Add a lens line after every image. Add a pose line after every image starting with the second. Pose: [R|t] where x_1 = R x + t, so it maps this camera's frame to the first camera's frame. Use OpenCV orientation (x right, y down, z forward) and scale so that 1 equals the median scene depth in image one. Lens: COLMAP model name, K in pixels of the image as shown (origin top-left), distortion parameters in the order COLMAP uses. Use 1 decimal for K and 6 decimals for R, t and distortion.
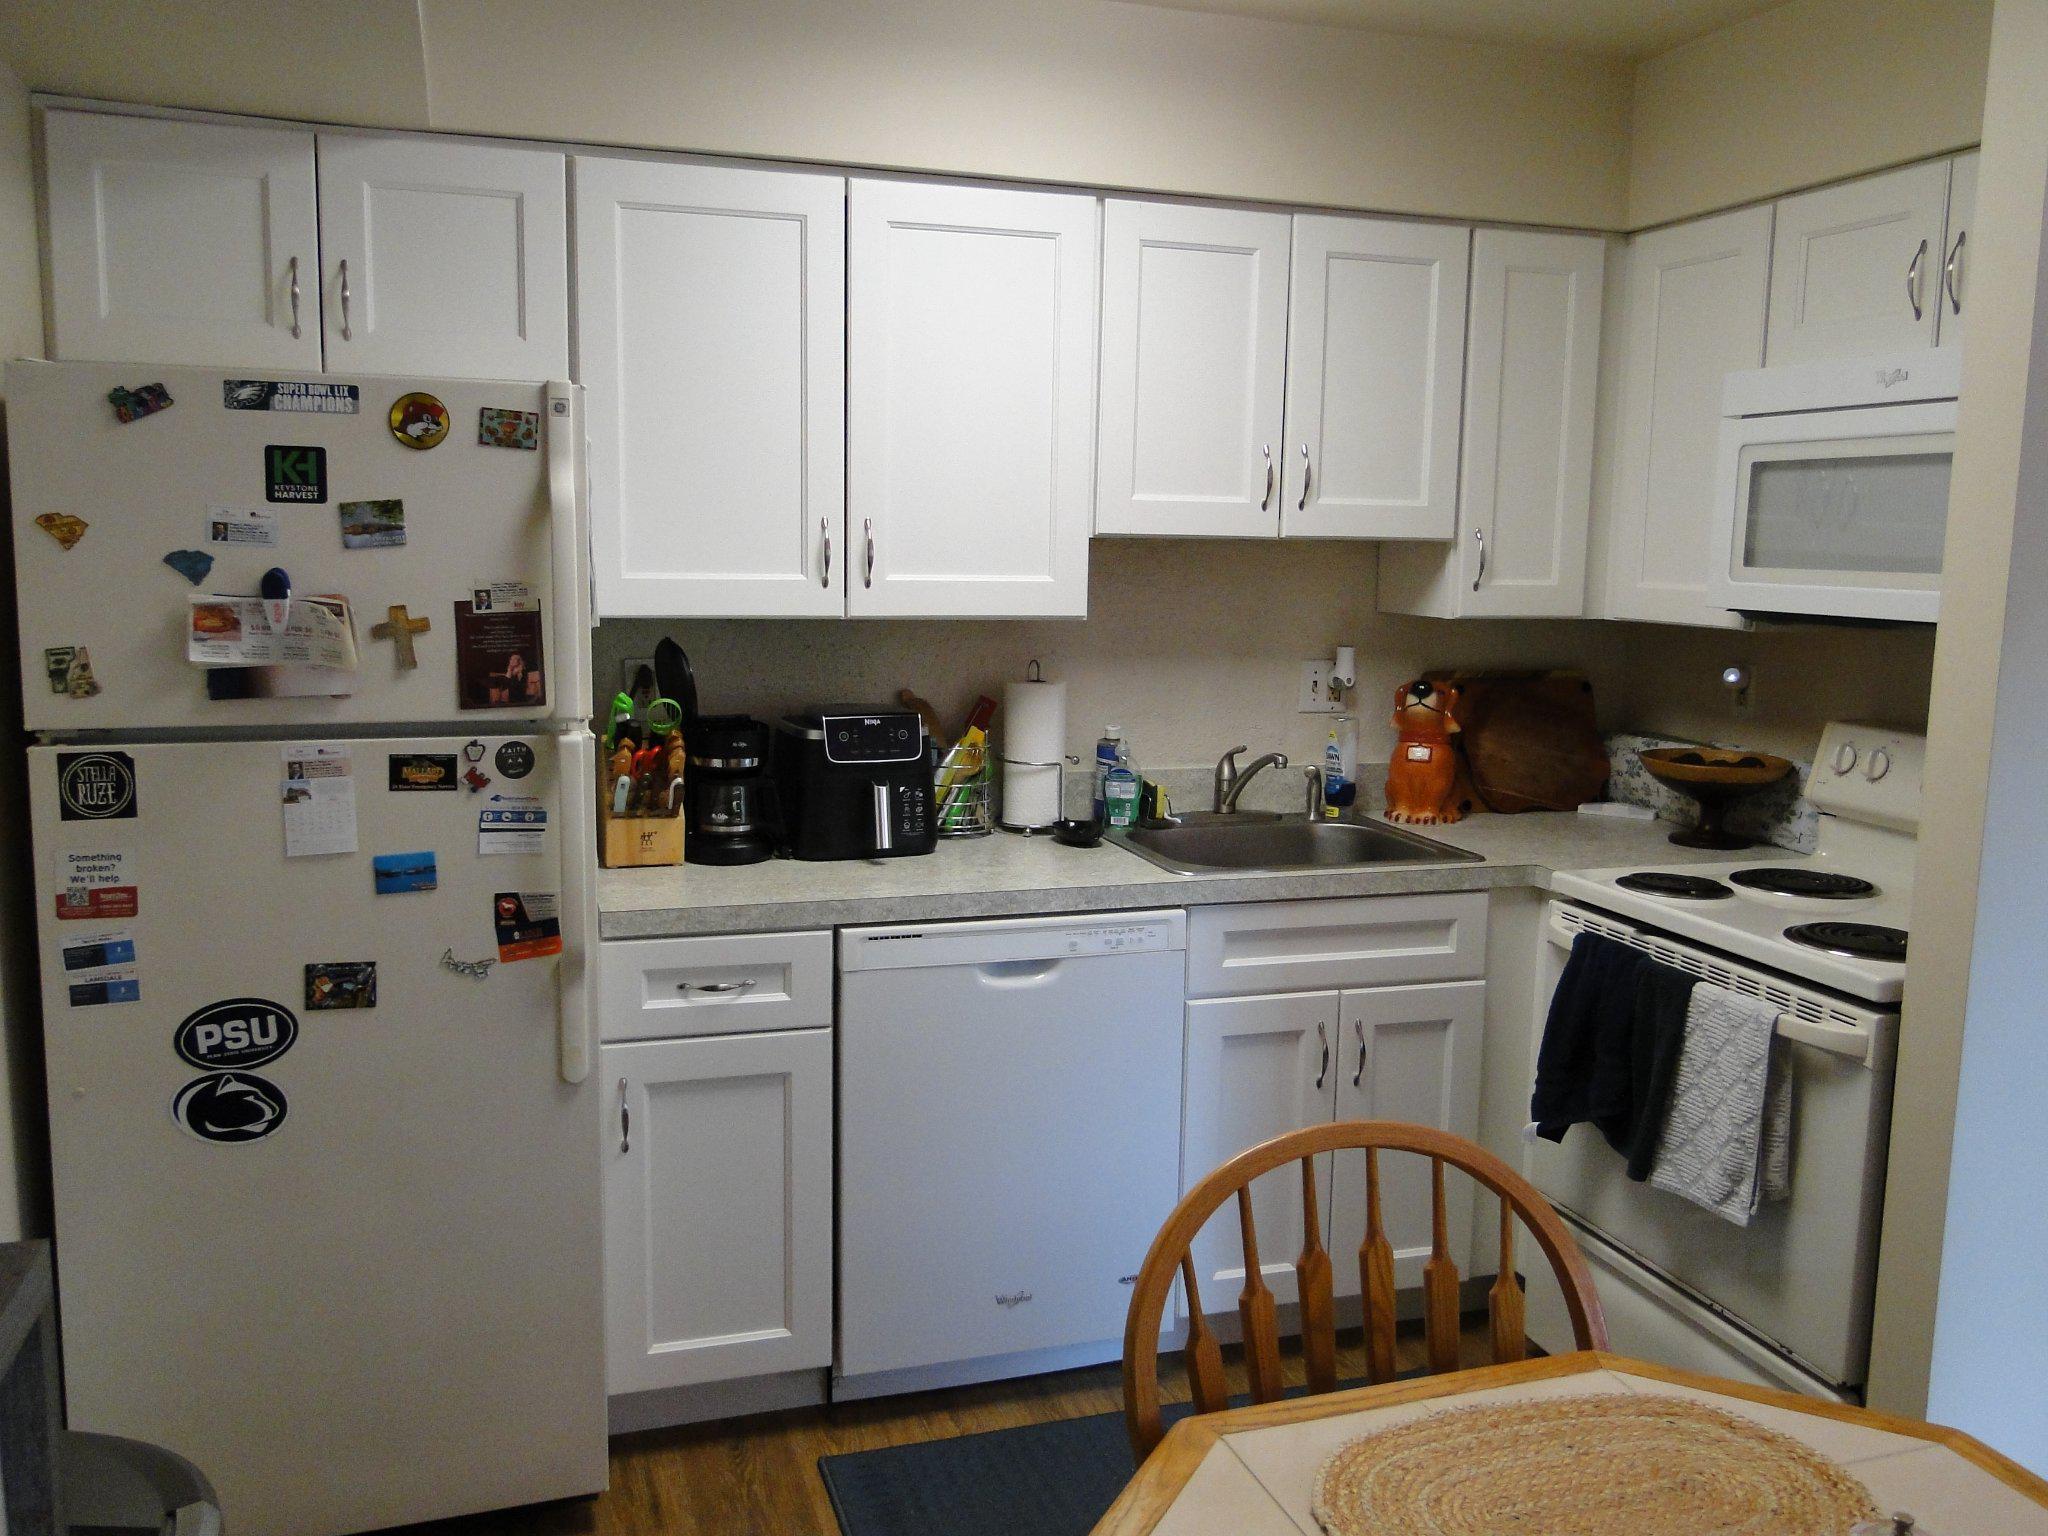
lens RADIAL K [[1698.8, 0, 1031.3], [0, 1698.8, 768.9], [0, 0, 1]] dist [0.015085, -0.028828]
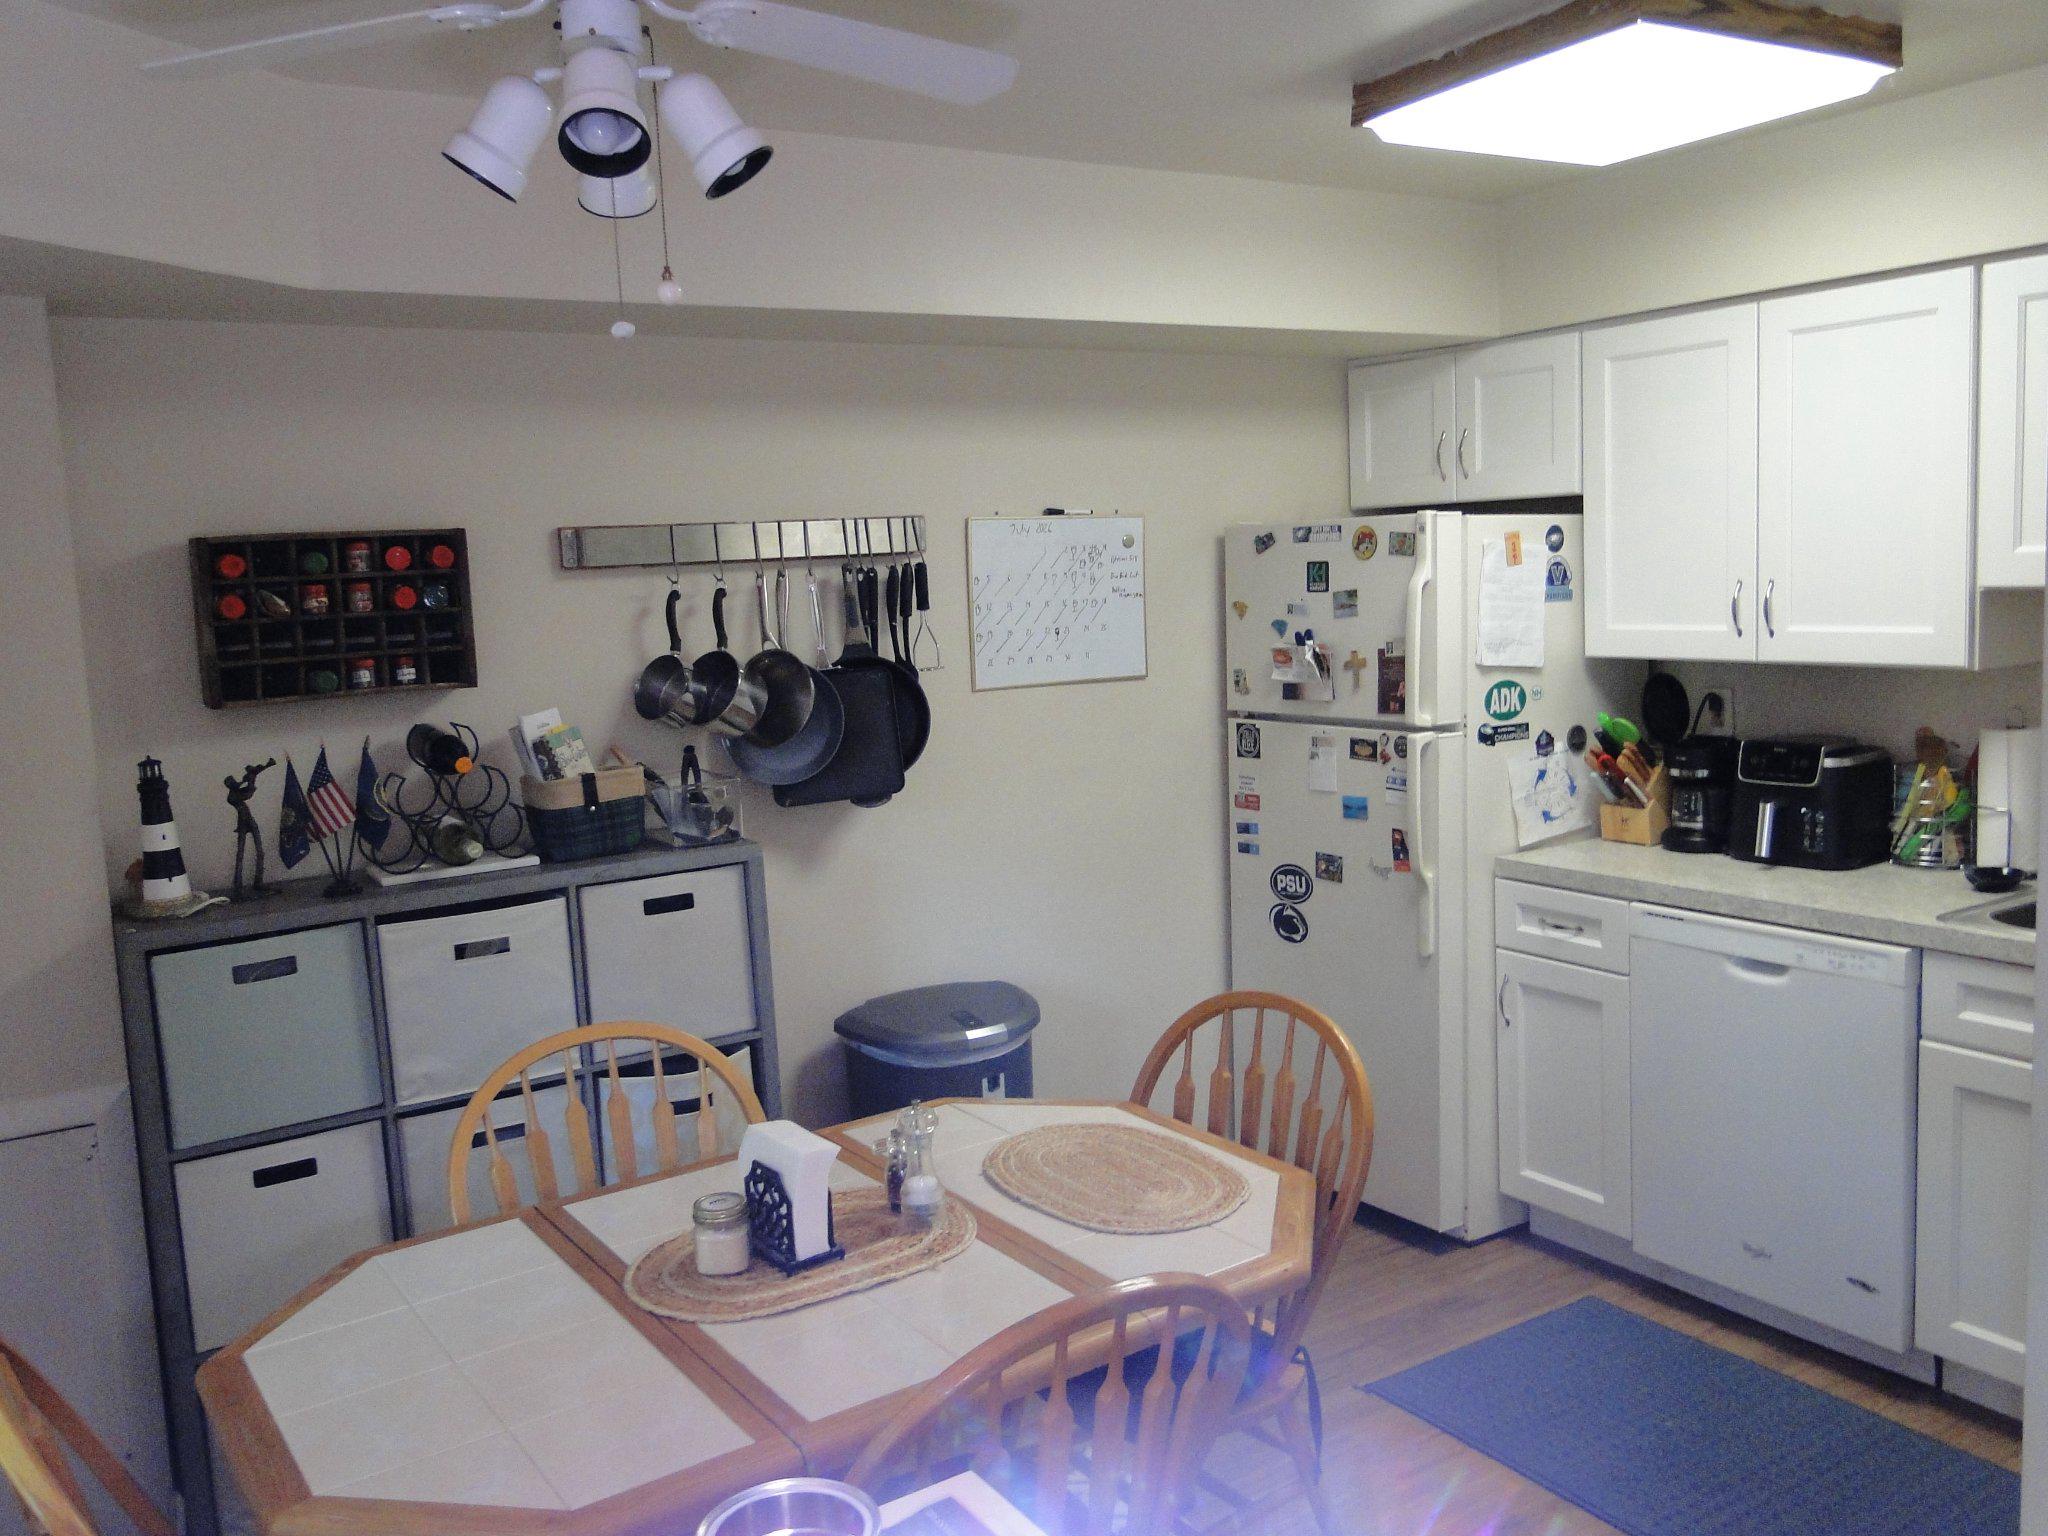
lens RADIAL K [[1698.8, 0, 1027.3], [0, 1698.8, 768.3], [0, 0, 1]] dist [0.015085, -0.028828]
pose [[0.255052, 0.090112, -0.962719, 1.188020], [-0.085083, 0.993877, 0.070488, -0.070080], [0.963177, 0.063933, 0.261157, 0.241437]]
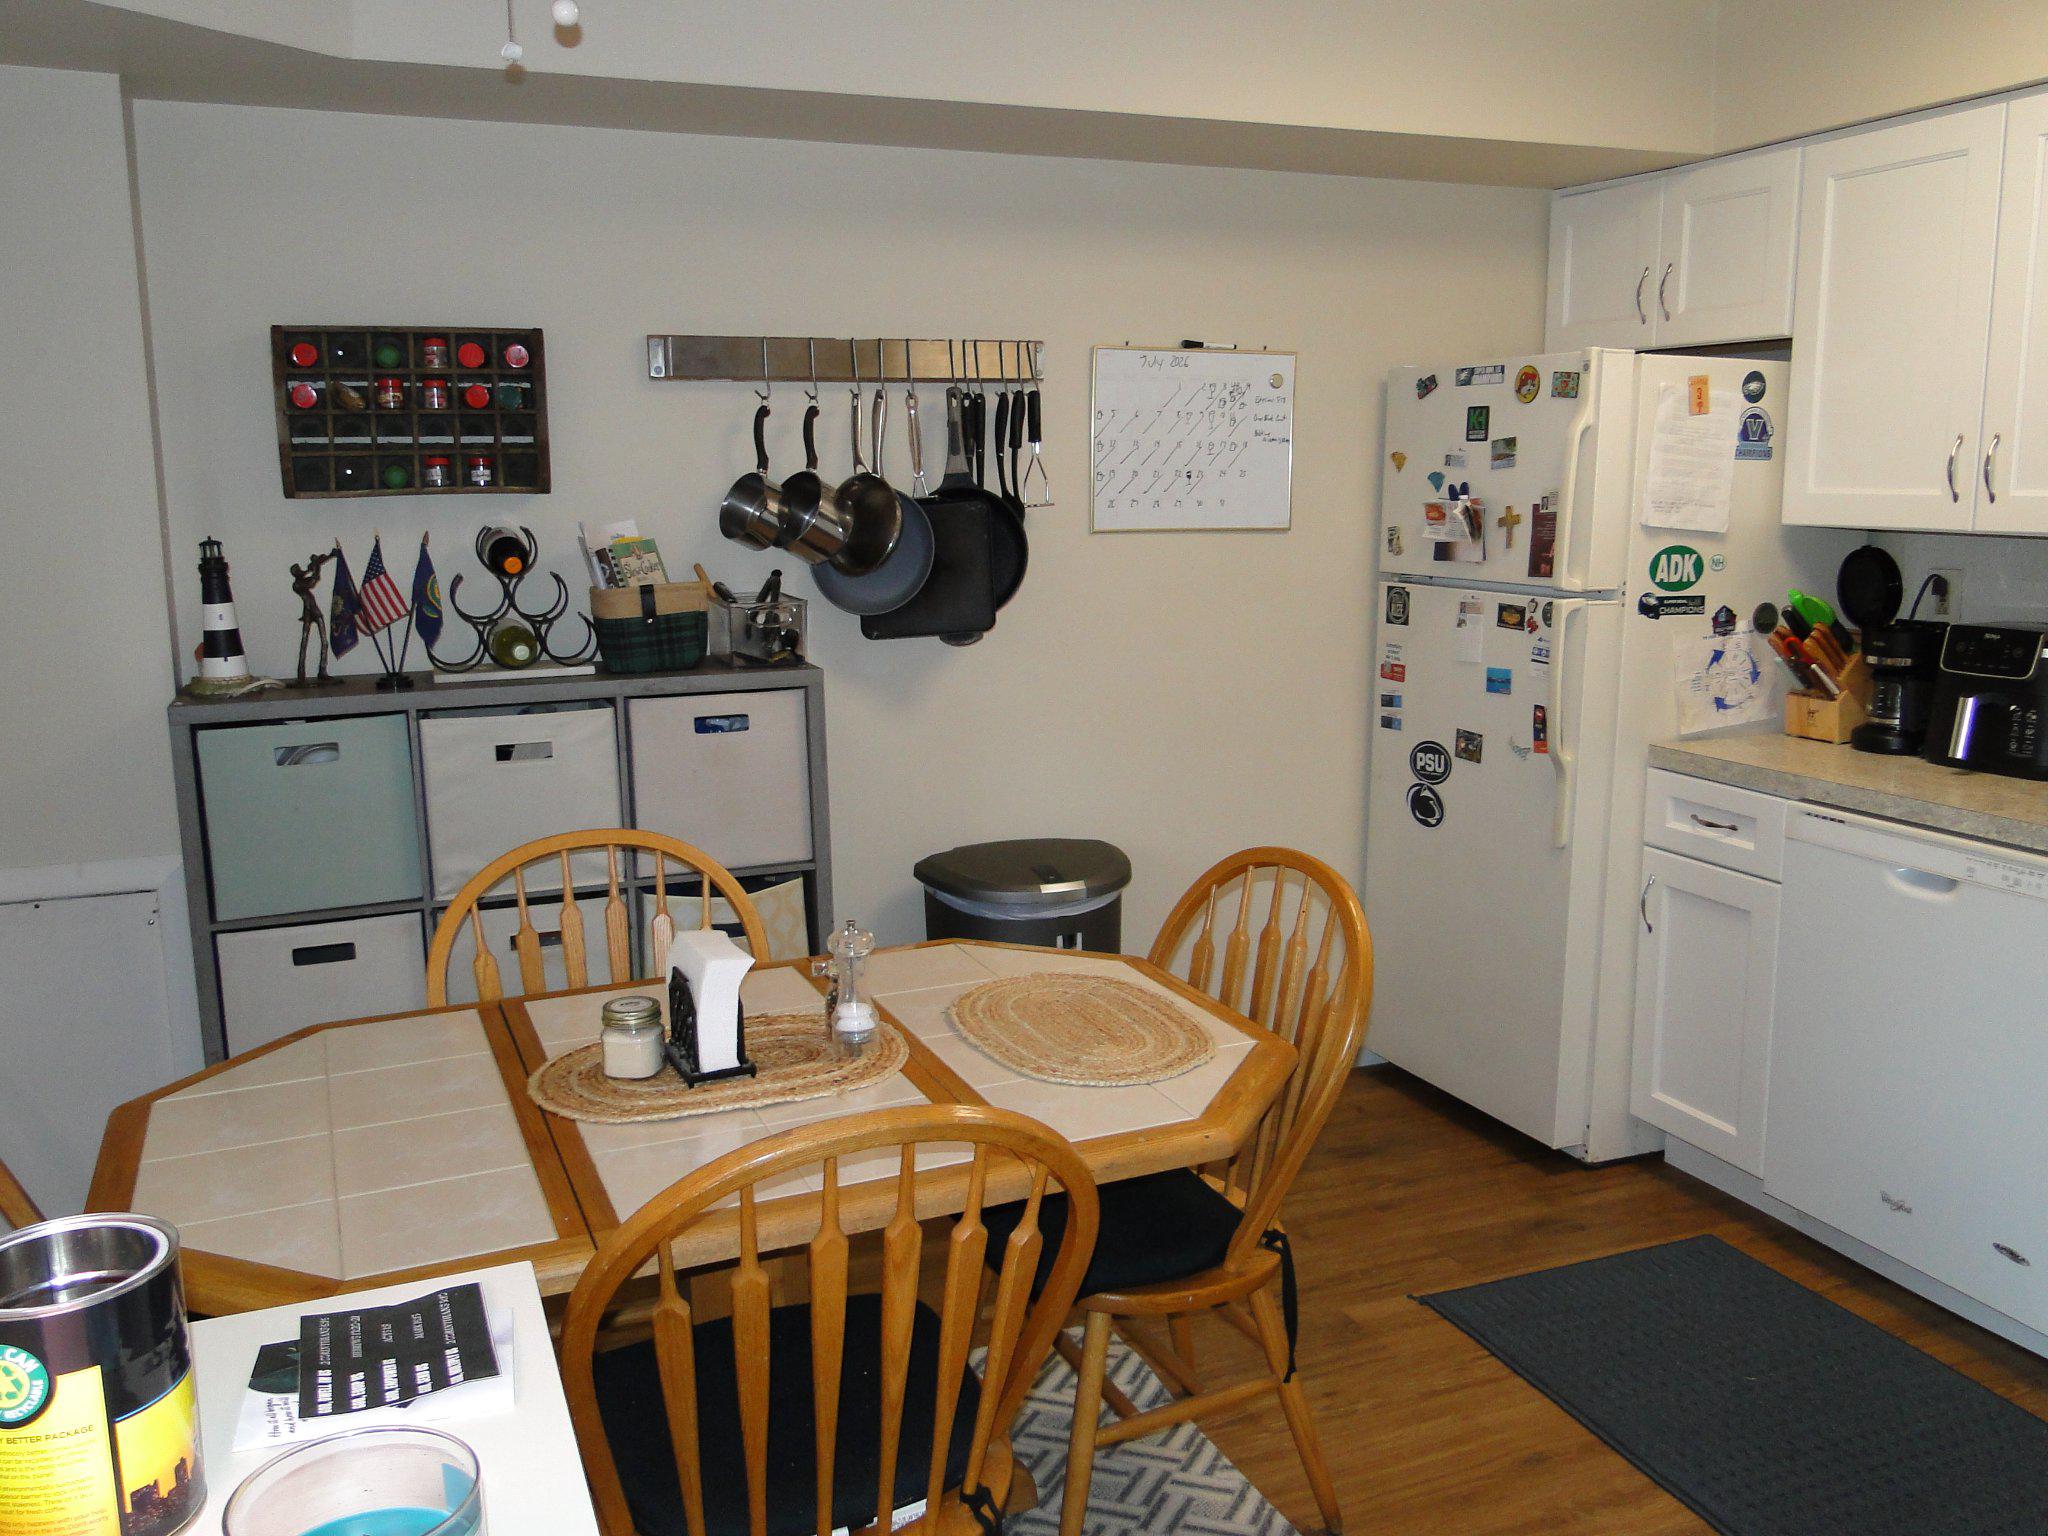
lens RADIAL K [[1698.8, 0, 1020.5], [0, 1698.8, 764.9], [0, 0, 1]] dist [0.015085, -0.028828]
pose [[0.065056, 0.155832, -0.985639, 1.143960], [-0.128888, 0.980770, 0.146556, -0.034391], [0.989523, 0.117503, 0.083889, 0.454847]]
